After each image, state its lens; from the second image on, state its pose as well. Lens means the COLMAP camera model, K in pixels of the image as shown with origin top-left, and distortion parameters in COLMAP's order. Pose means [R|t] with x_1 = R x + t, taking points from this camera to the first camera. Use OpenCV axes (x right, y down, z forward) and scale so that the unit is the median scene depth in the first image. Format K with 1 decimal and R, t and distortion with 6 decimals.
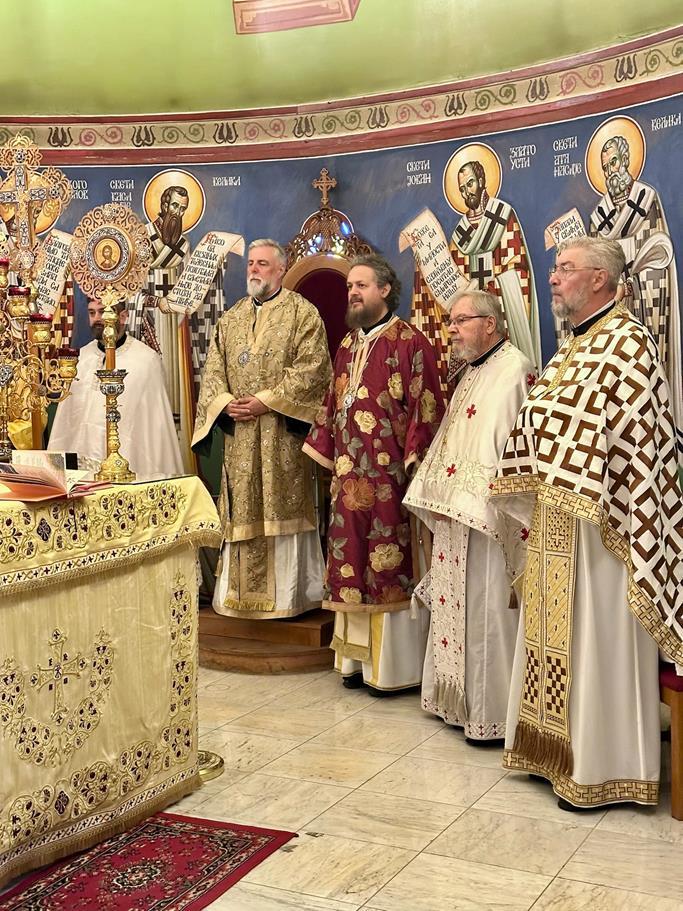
lens RADIAL K [[1268.8, 0, 331.7], [0, 1268.8, 443.6], [0, 0, 1]] dist [0.193698, -0.336190]
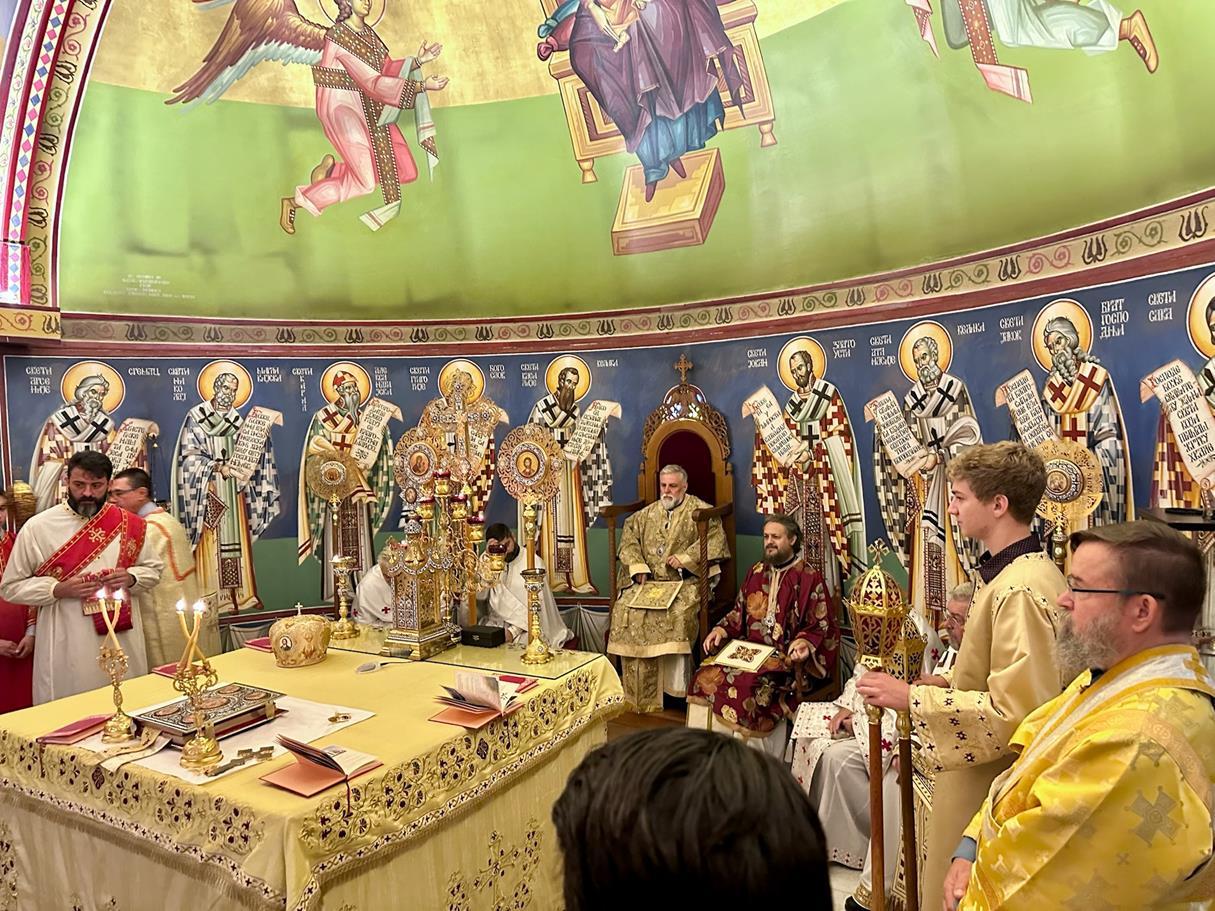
lens RADIAL K [[847.2, 0, 594.9], [0, 847.2, 458.4], [0, 0, 1]] dist [0.136817, -0.236374]
pose [[0.997182, -0.017342, -0.072994, -0.036197], [0.015732, 0.999621, -0.022583, -0.096422], [0.073358, 0.021371, 0.997077, 0.133921]]
